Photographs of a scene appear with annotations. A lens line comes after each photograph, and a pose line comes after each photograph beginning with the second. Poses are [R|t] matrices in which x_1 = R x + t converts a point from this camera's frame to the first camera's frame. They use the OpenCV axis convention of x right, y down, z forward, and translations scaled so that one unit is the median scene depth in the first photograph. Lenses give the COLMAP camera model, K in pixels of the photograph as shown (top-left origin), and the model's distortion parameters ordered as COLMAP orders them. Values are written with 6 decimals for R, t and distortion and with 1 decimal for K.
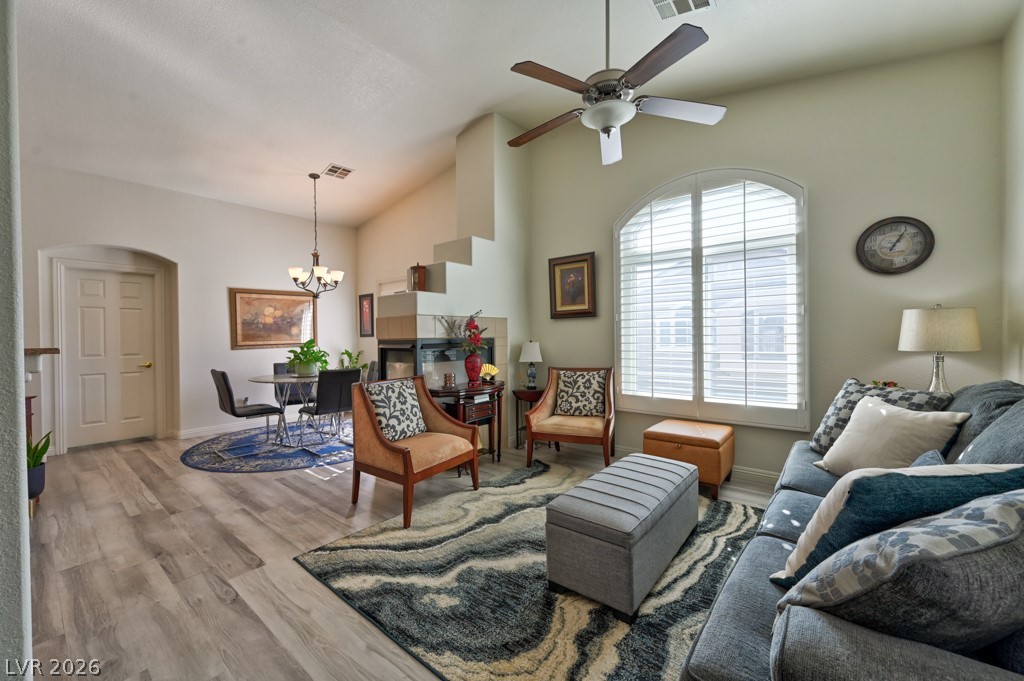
lens RADIAL K [[402.2, 0, 515.9], [0, 402.2, 338.5], [0, 0, 1]] dist [-0.001863, 0.000127]
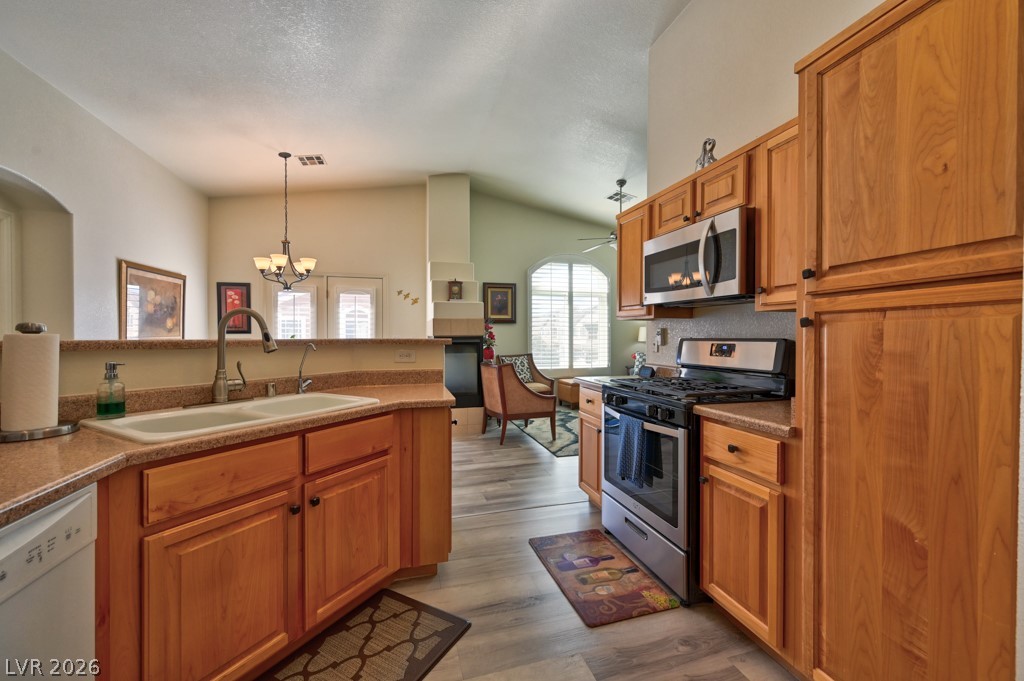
lens RADIAL K [[402.2, 0, 515.2], [0, 402.2, 340.6], [0, 0, 1]] dist [-0.001863, 0.000127]
pose [[0.570631, 0.001361, 0.821205, -1.436554], [-0.000741, 0.999999, -0.001142, 0.021560], [-0.821206, 0.000044, 0.570632, 0.090133]]
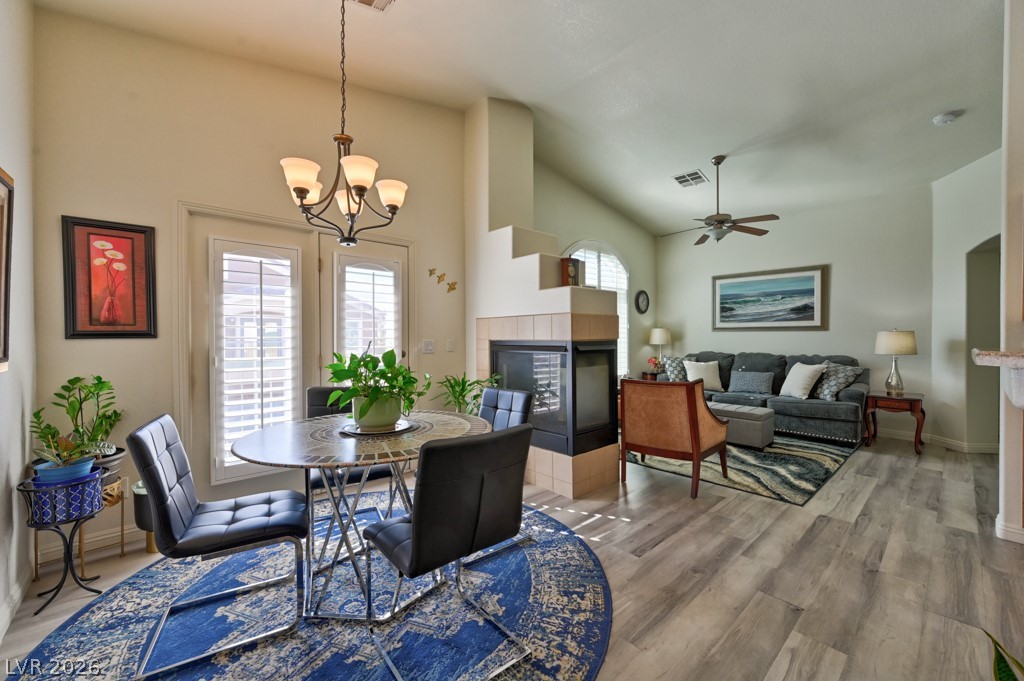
lens RADIAL K [[402.2, 0, 515.9], [0, 402.2, 340.2], [0, 0, 1]] dist [-0.001863, 0.000127]
pose [[0.155599, 0.003196, 0.987815, -1.339812], [0.009092, 0.999948, -0.004667, 0.005467], [-0.987779, 0.009707, 0.155561, 1.153743]]
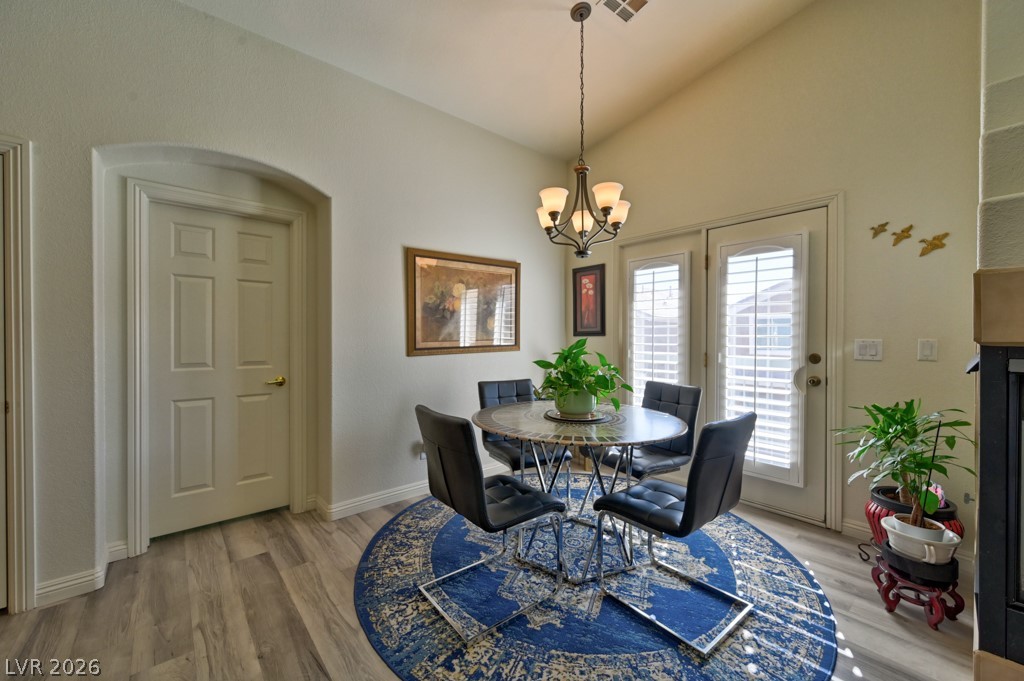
lens RADIAL K [[402.2, 0, 517.0], [0, 402.2, 339.4], [0, 0, 1]] dist [-0.001863, 0.000127]
pose [[0.985504, 0.011901, -0.169235, -0.743637], [-0.011830, 0.999929, 0.001428, 0.003145], [0.169240, 0.000595, 0.985575, 0.753738]]
